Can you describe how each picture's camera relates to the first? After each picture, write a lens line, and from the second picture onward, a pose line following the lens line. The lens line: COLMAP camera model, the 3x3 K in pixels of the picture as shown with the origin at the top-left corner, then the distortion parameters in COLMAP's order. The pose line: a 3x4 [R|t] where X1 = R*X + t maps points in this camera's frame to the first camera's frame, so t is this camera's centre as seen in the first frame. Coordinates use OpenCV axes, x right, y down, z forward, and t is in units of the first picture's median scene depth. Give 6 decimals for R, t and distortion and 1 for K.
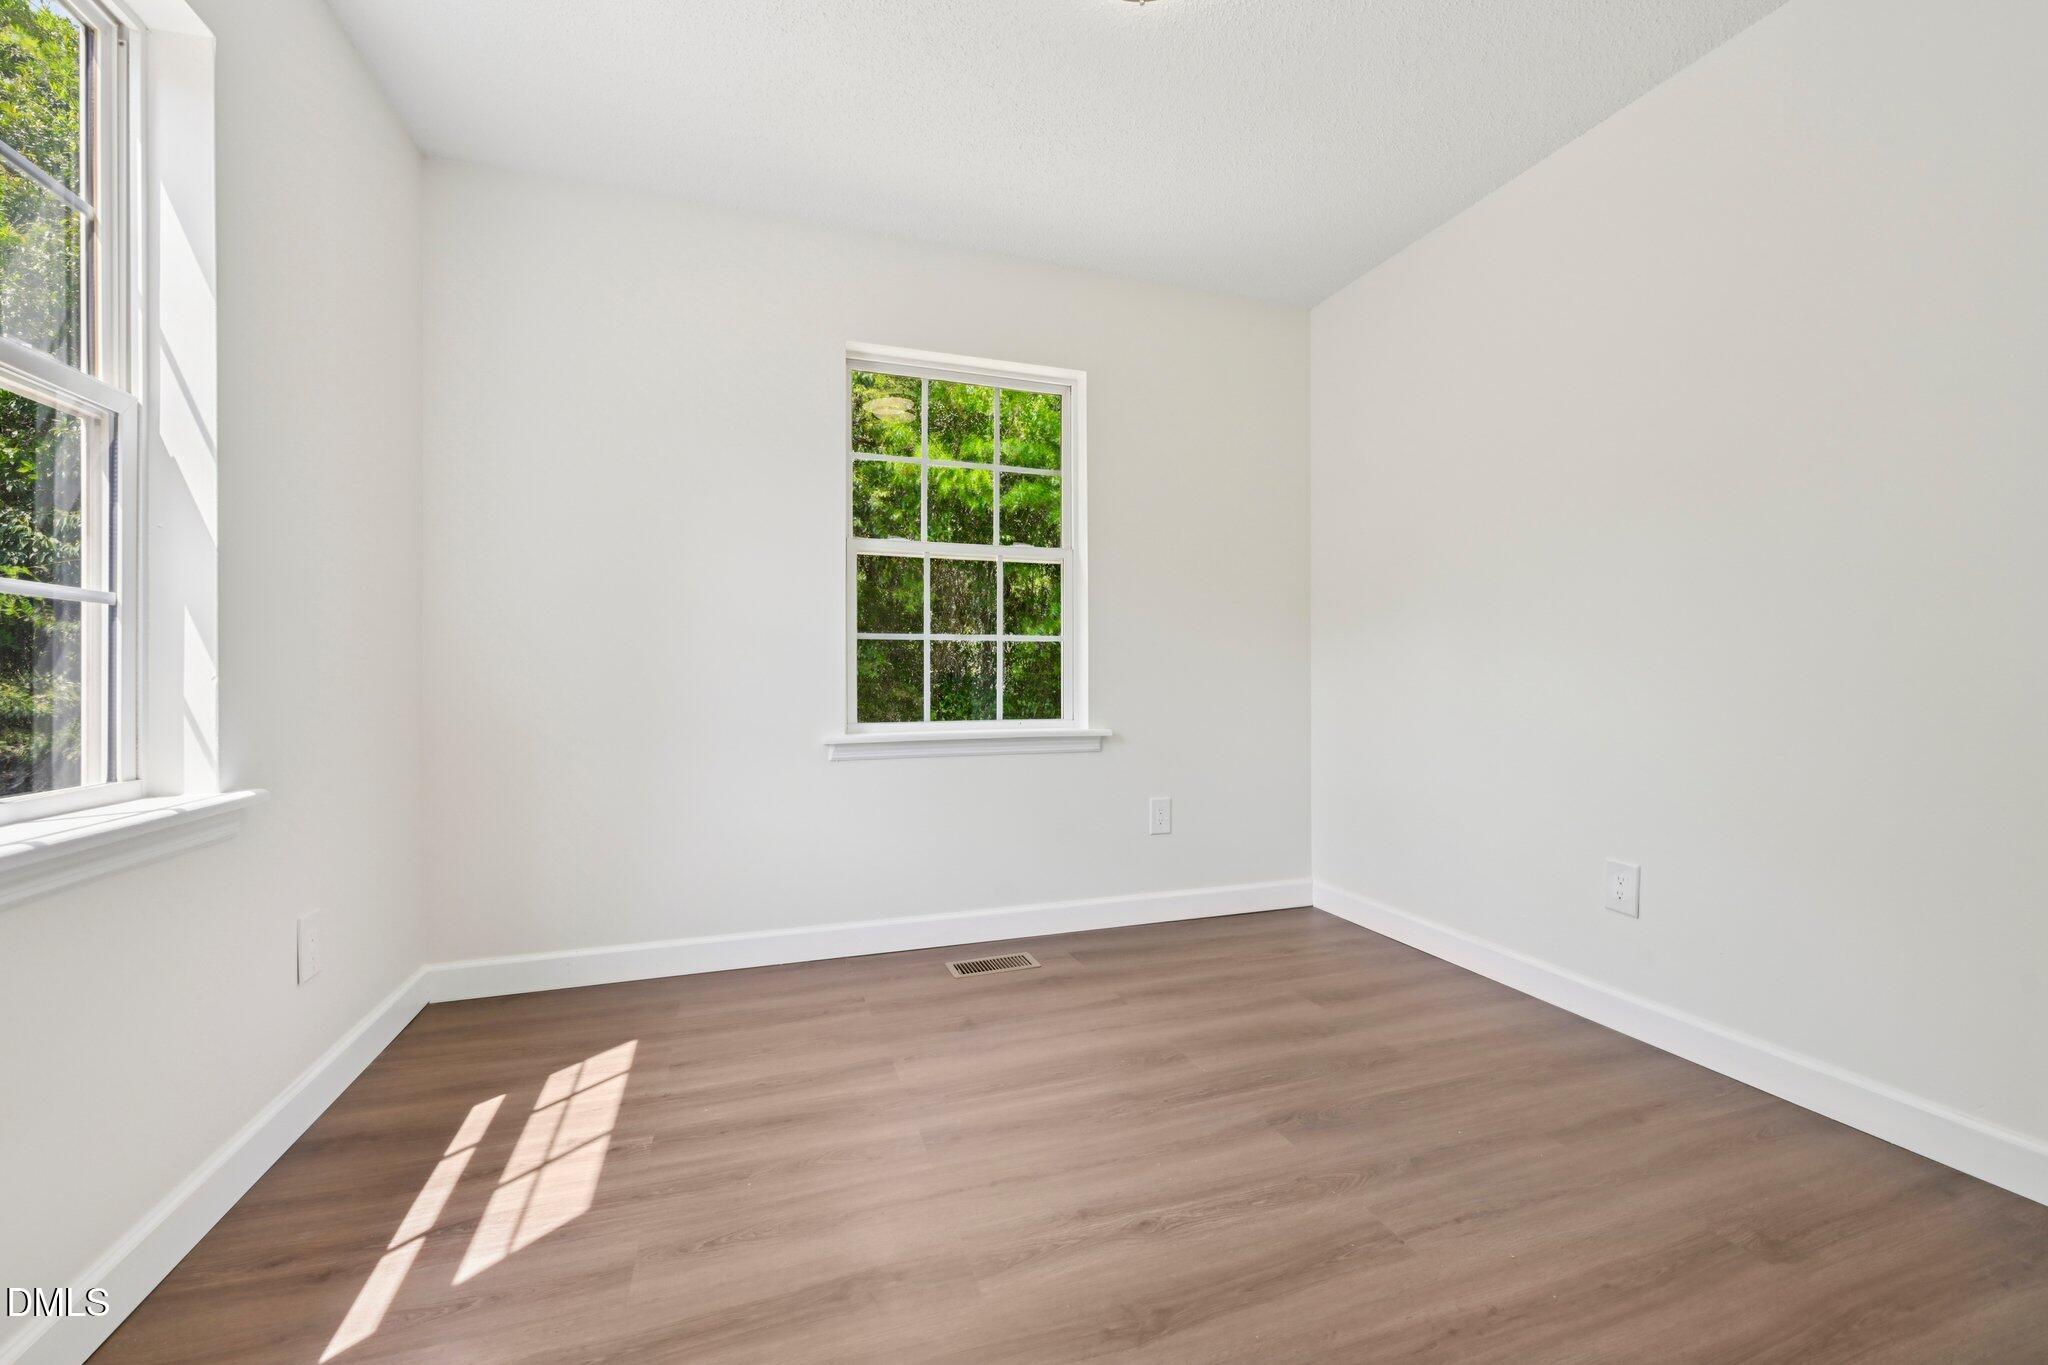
lens RADIAL K [[815.3, 0, 1018.6], [0, 815.3, 673.7], [0, 0, 1]] dist [-0.000671, 0.000252]
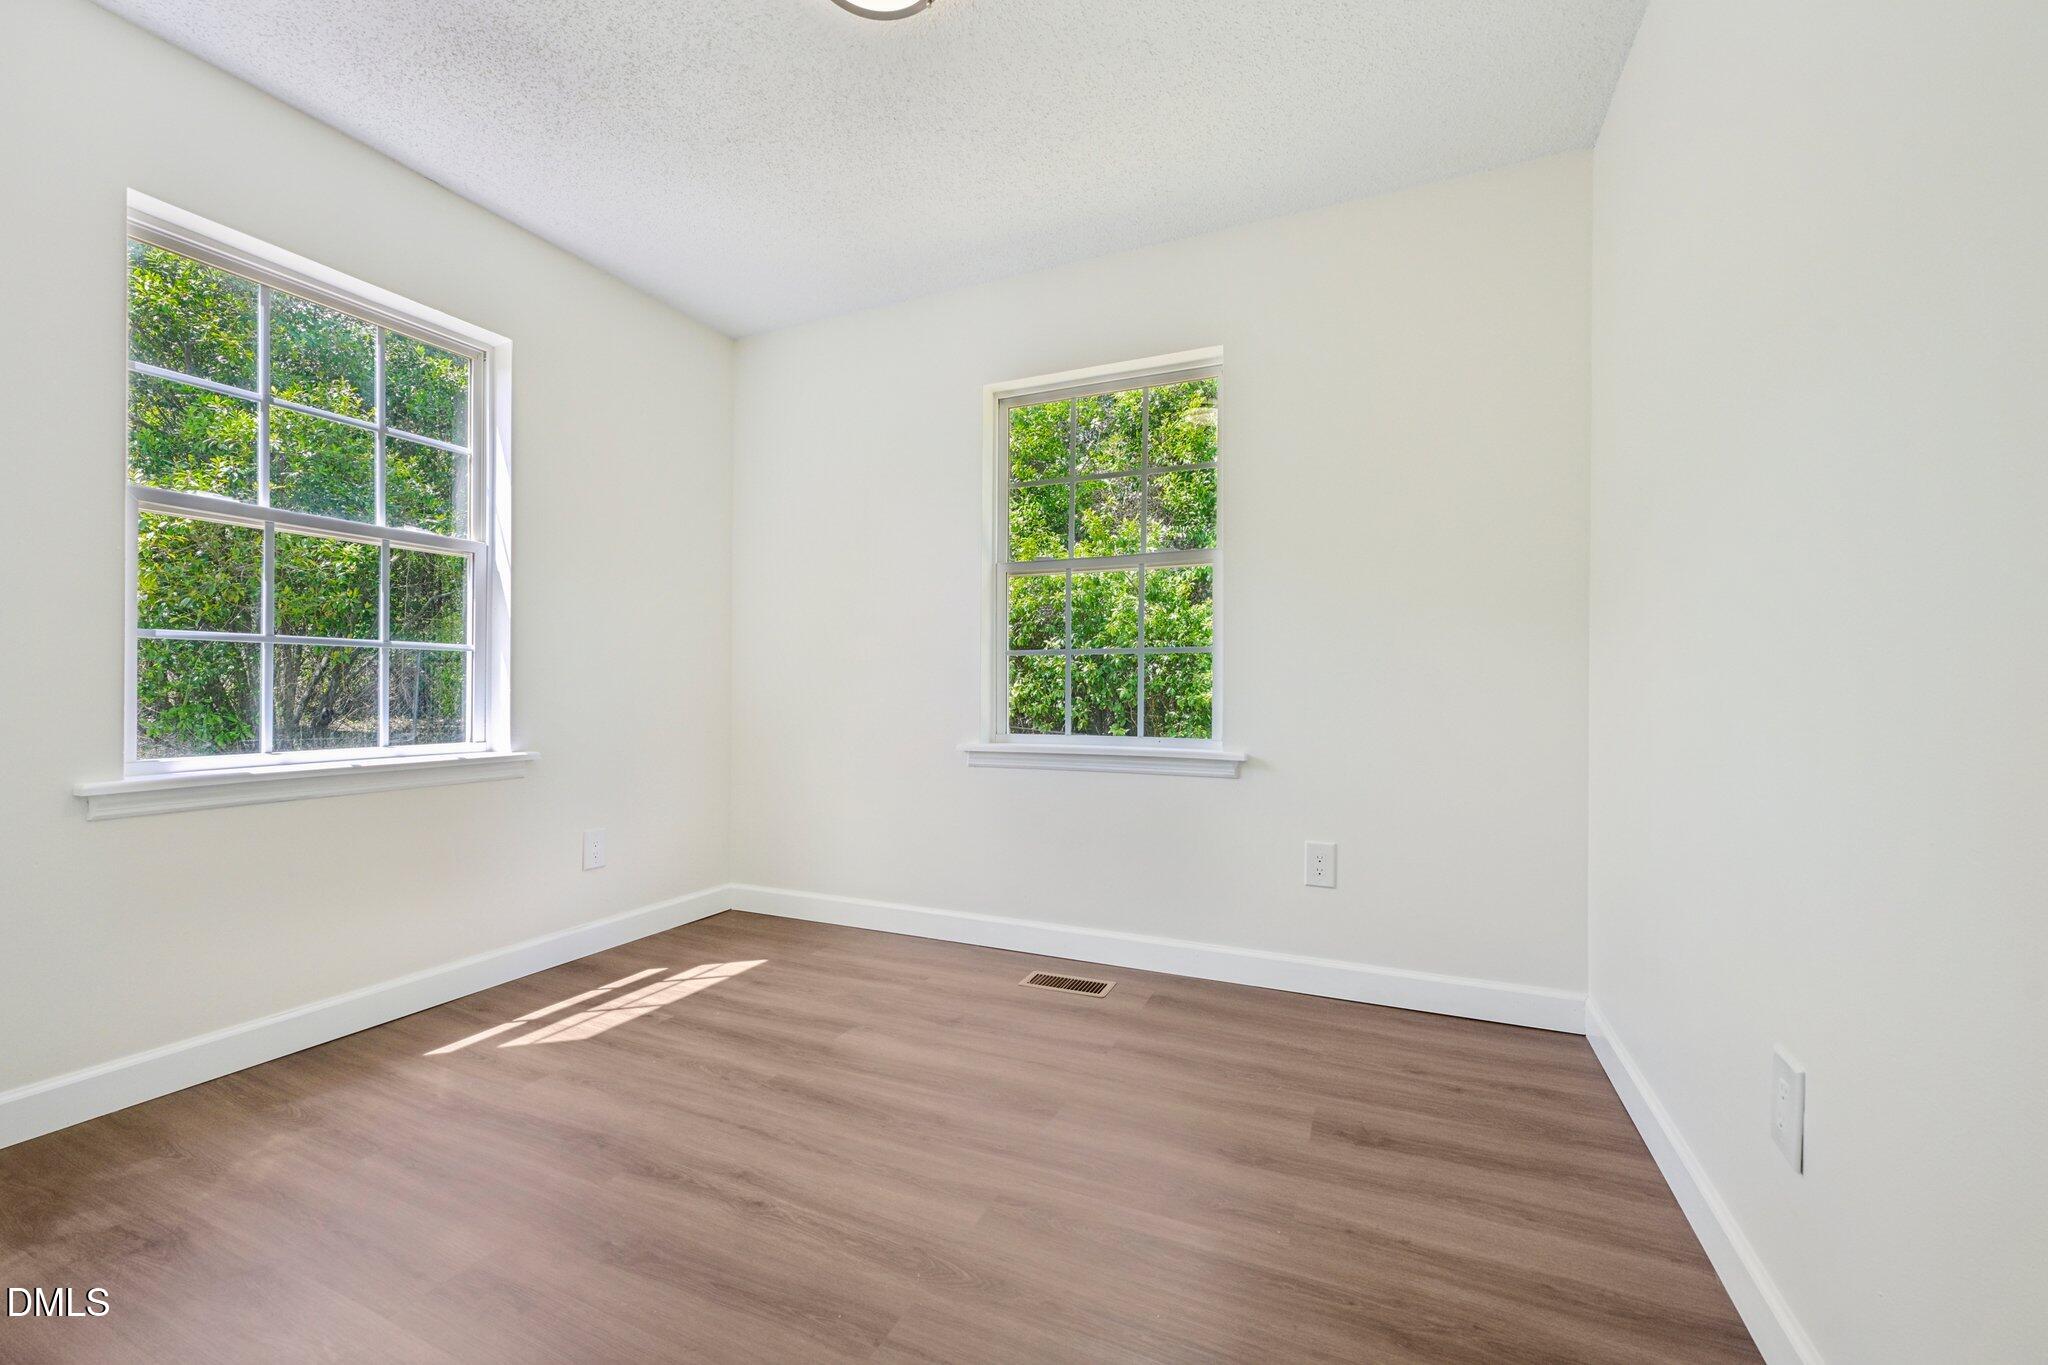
lens RADIAL K [[815.3, 0, 1018.6], [0, 815.3, 673.7], [0, 0, 1]] dist [-0.000671, 0.000252]
pose [[0.730506, -0.010620, -0.682824, 0.757915], [-0.003678, 0.999803, -0.019485, 0.003027], [0.682897, 0.016745, 0.730323, 0.297572]]
